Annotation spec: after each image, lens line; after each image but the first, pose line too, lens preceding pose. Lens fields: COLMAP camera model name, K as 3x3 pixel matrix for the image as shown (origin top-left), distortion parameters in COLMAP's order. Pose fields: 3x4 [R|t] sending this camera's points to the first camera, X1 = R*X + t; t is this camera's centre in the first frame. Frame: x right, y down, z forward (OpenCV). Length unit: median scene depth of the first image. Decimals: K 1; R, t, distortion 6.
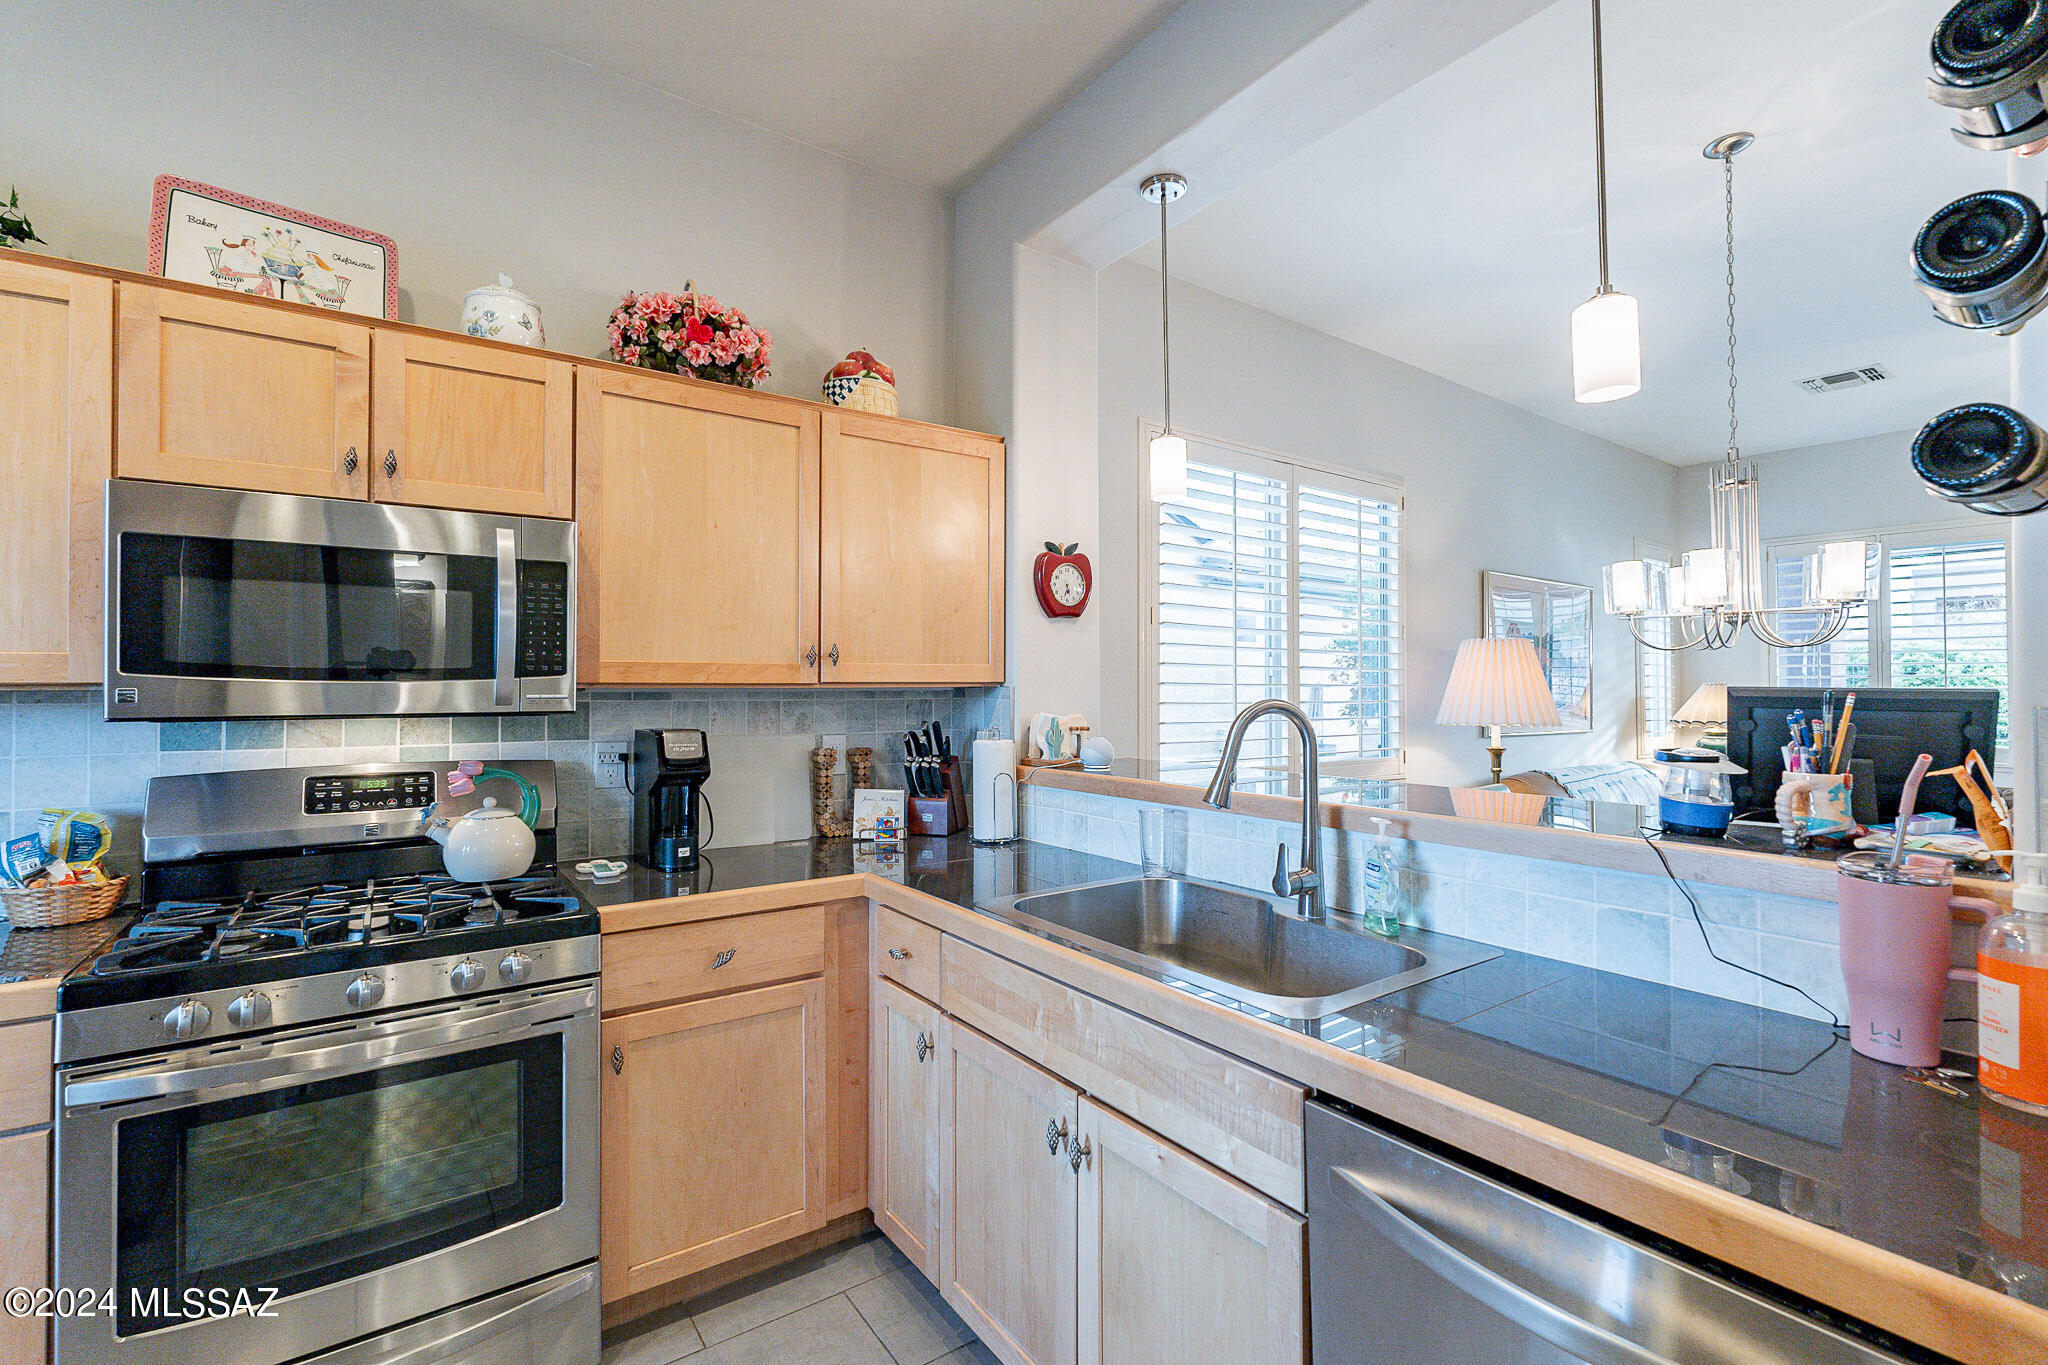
lens RADIAL K [[907.1, 0, 1028.5], [0, 907.1, 682.0], [0, 0, 1]] dist [-0.004293, 0.000414]
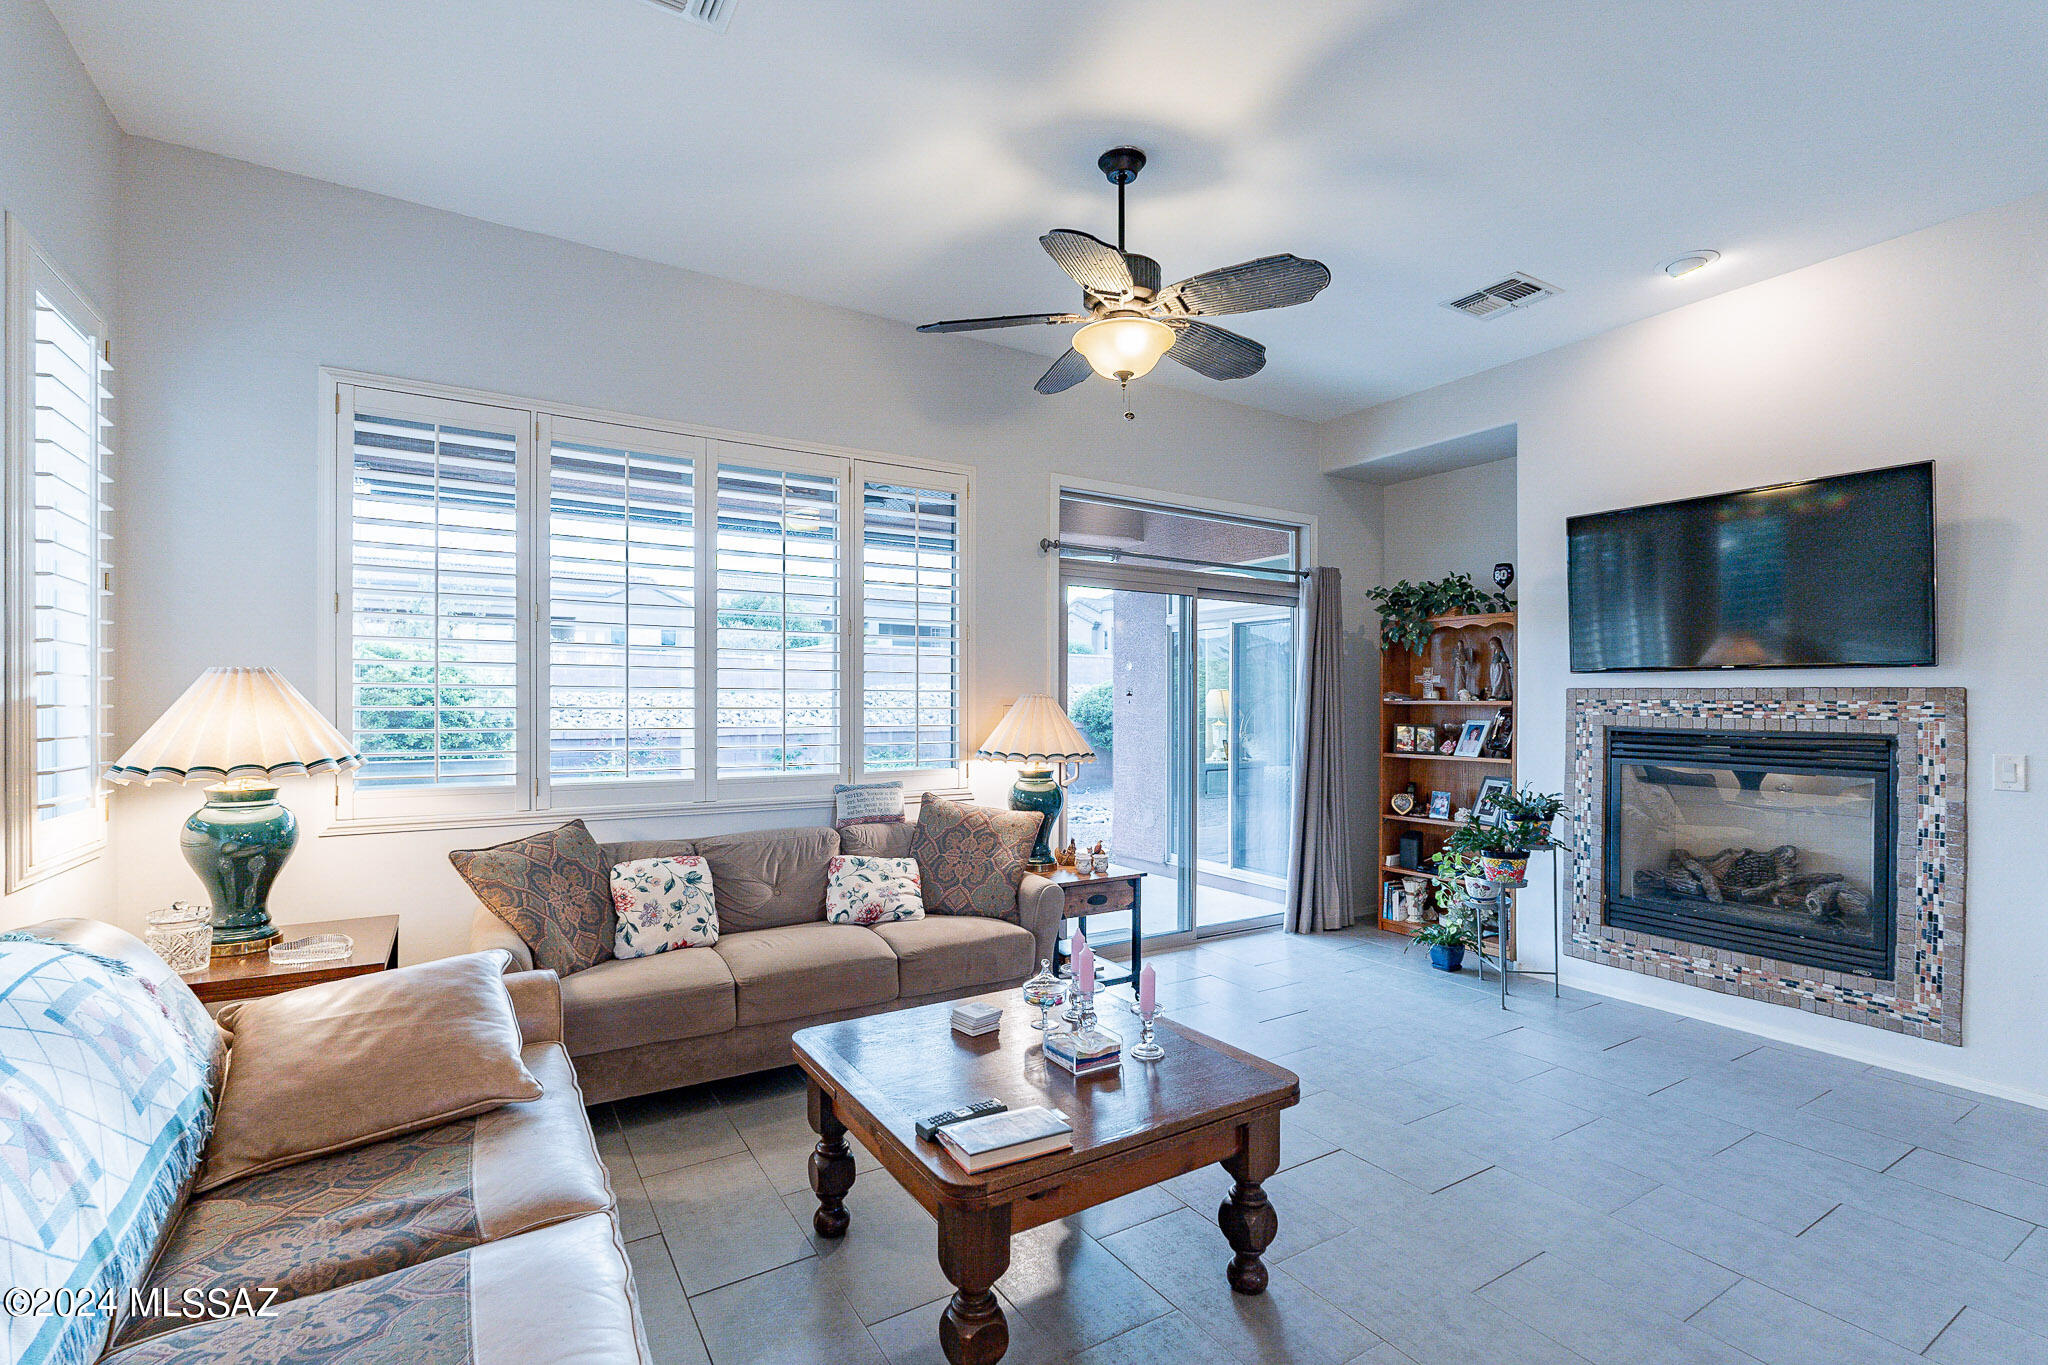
lens RADIAL K [[907.1, 0, 1003.3], [0, 907.1, 693.7], [0, 0, 1]] dist [-0.004293, 0.000414]
pose [[0.085450, 0.004753, 0.996331, 1.133917], [-0.014719, 0.999886, -0.003508, 0.028157], [-0.996234, -0.014365, 0.085510, 1.842611]]
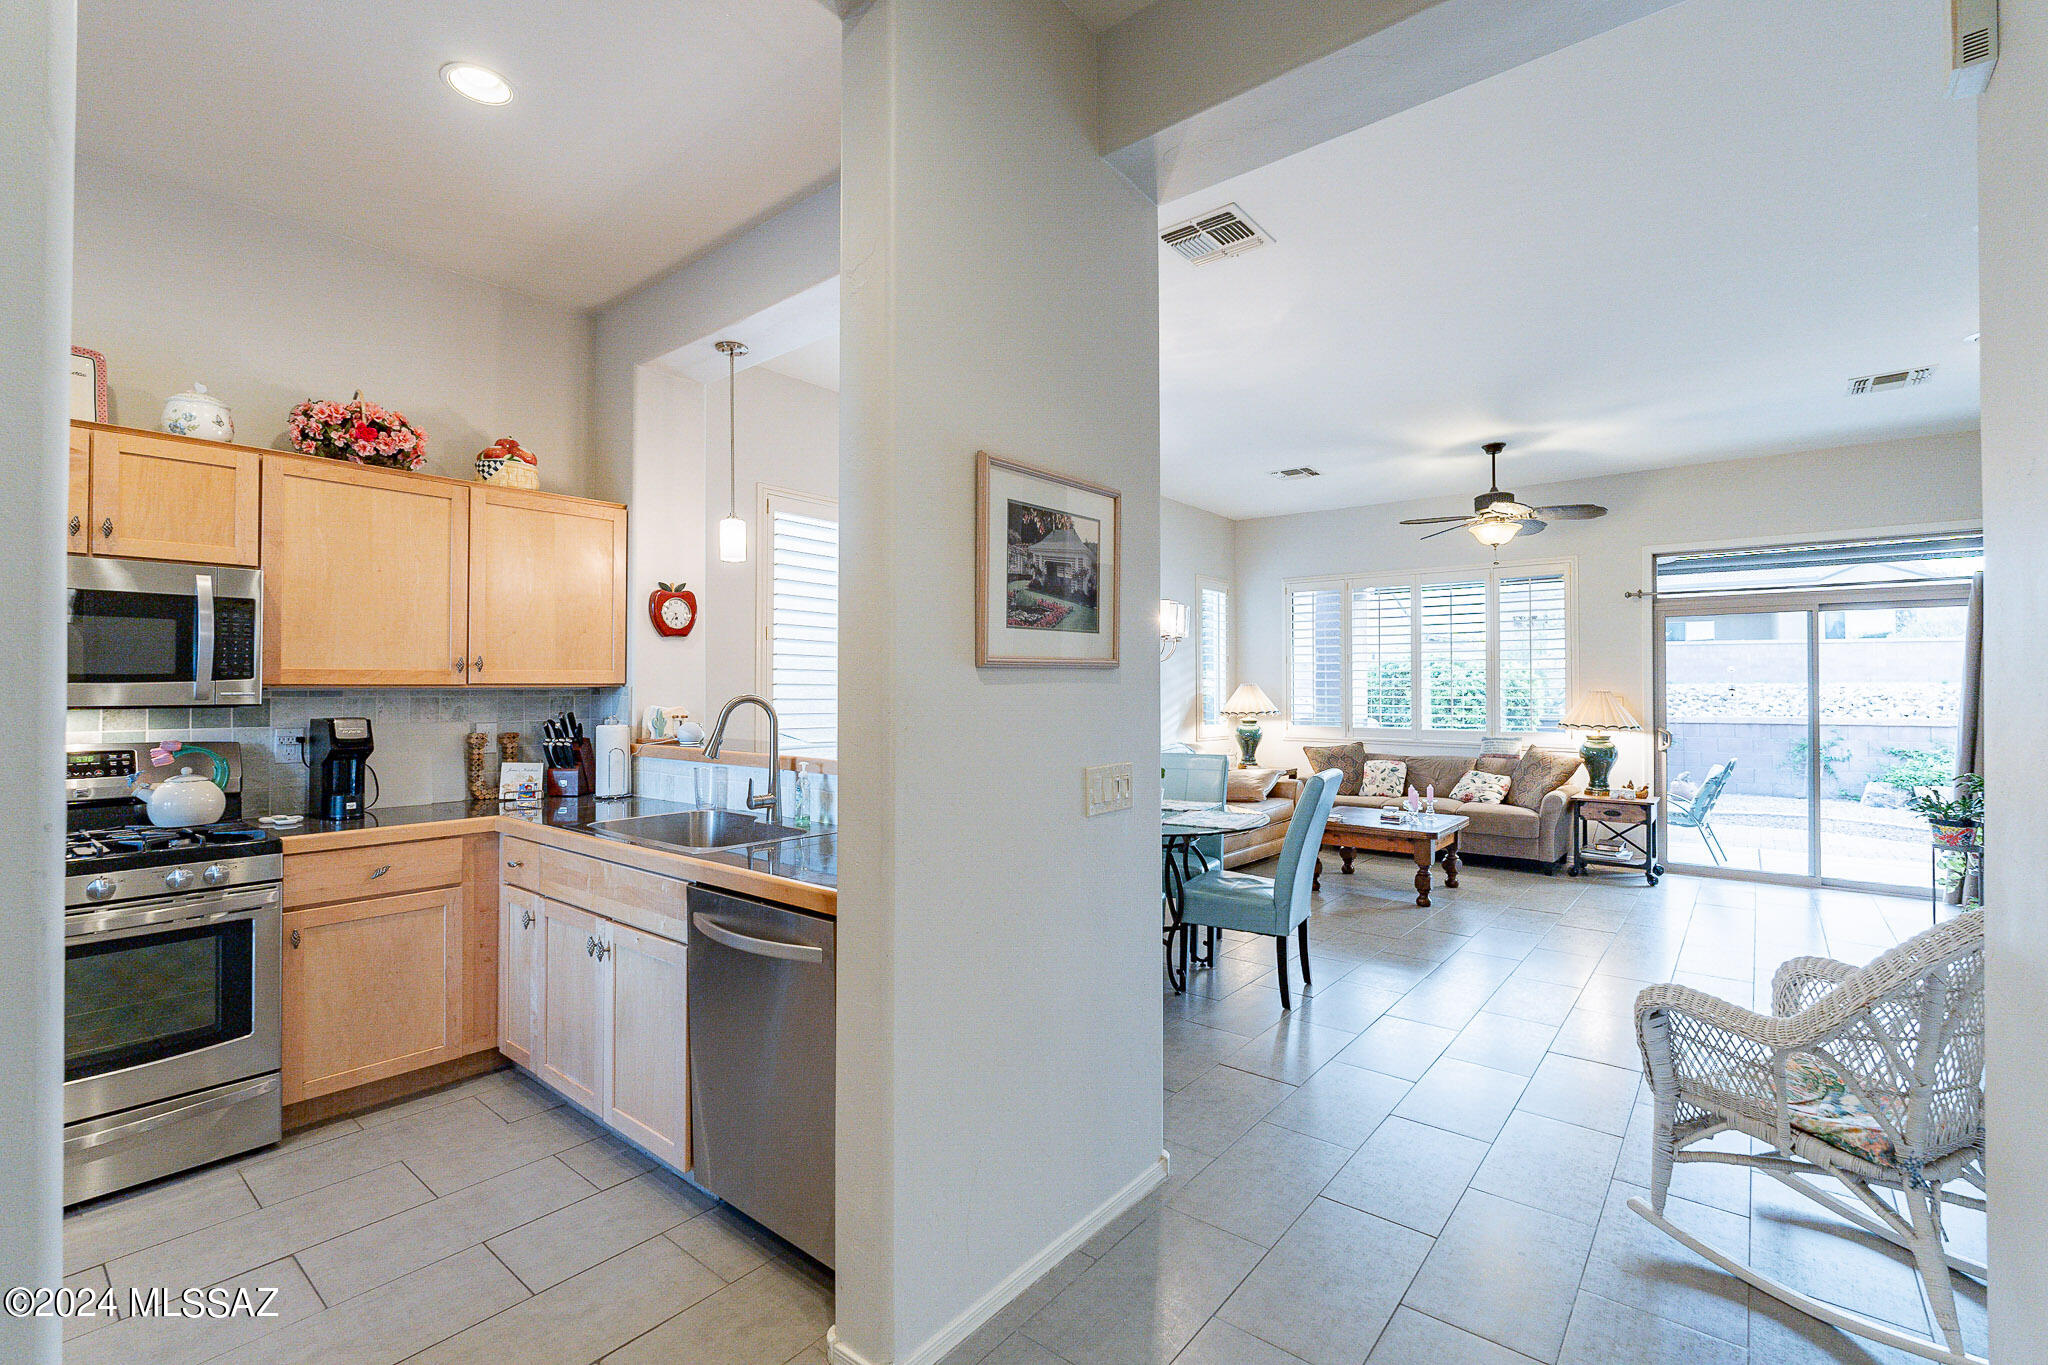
lens RADIAL K [[907.1, 0, 1036.4], [0, 907.1, 678.1], [0, 0, 1]] dist [-0.004293, 0.000414]
pose [[0.964863, 0.003169, 0.262734, 0.283525], [-0.002321, 0.999991, -0.003539, -0.005926], [-0.262743, 0.002805, 0.964862, -0.650158]]
